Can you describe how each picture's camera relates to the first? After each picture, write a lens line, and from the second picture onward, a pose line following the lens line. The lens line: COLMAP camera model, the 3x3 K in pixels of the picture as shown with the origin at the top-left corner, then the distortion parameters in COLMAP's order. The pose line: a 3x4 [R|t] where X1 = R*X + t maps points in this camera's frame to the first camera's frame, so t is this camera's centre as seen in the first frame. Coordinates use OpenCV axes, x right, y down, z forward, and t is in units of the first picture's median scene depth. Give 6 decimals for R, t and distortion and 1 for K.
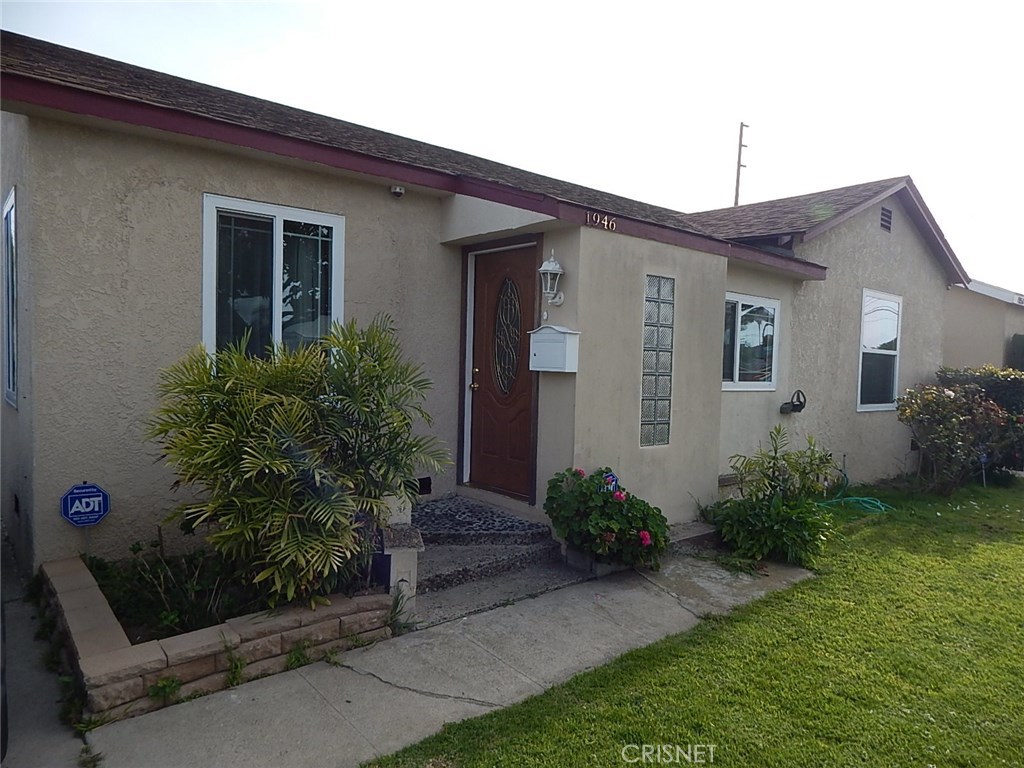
lens RADIAL K [[672.0, 0, 512.0], [0, 672.0, 384.0], [0, 0, 1]] dist [0.003365, 0.003306]
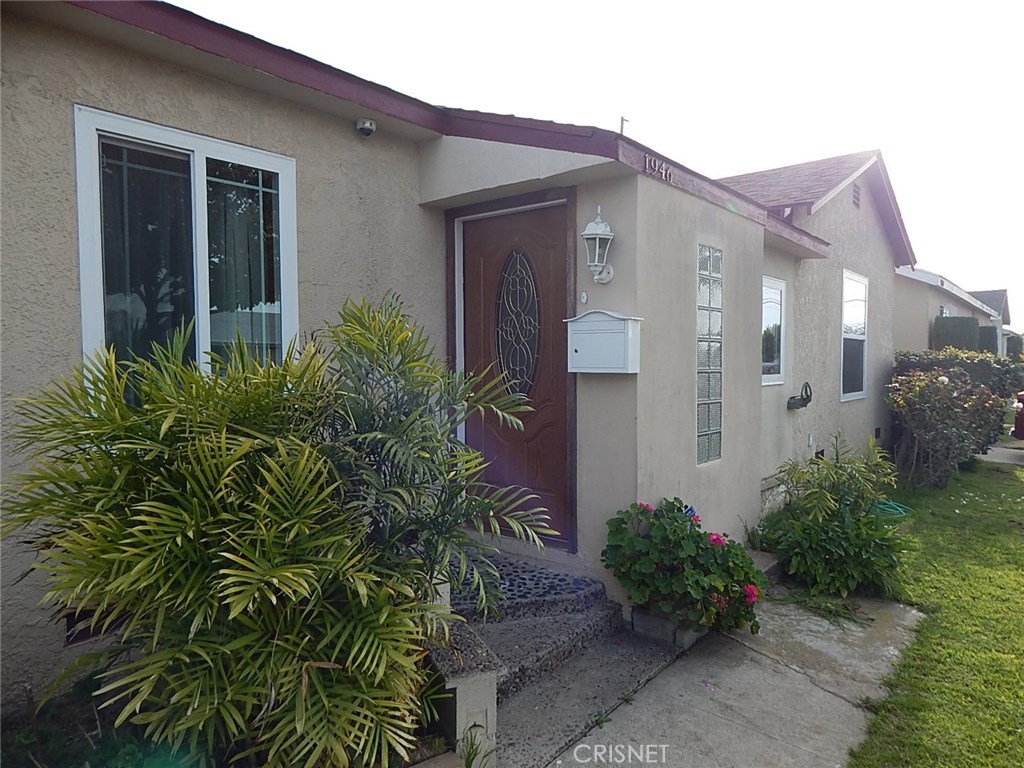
lens RADIAL K [[672.0, 0, 512.0], [0, 672.0, 384.0], [0, 0, 1]] dist [0.003365, 0.003306]
pose [[0.983213, -0.039813, 0.178062, -0.168839], [0.038910, 0.999206, 0.008559, -0.016672], [-0.178262, -0.001487, 0.983982, 0.294135]]
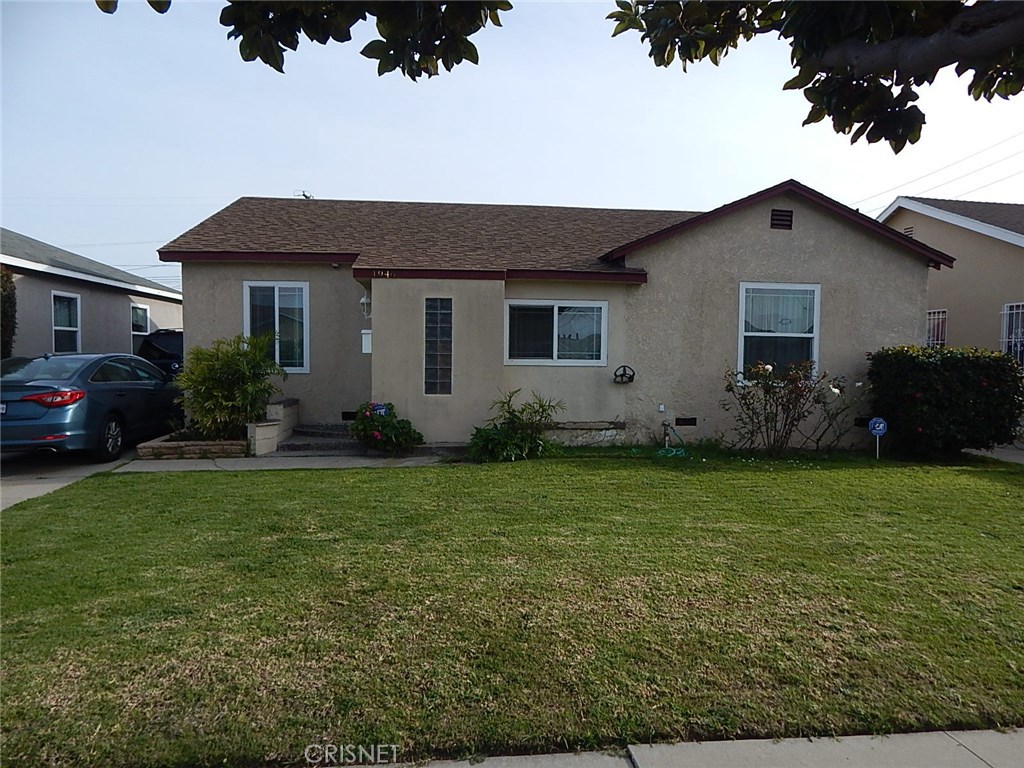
lens RADIAL K [[672.0, 0, 512.0], [0, 672.0, 384.0], [0, 0, 1]] dist [0.003365, 0.003306]
pose [[0.817447, 0.002849, -0.575997, 1.528510], [-0.004047, 0.999991, -0.000798, 0.071322], [0.575989, 0.002983, 0.817452, -0.354404]]
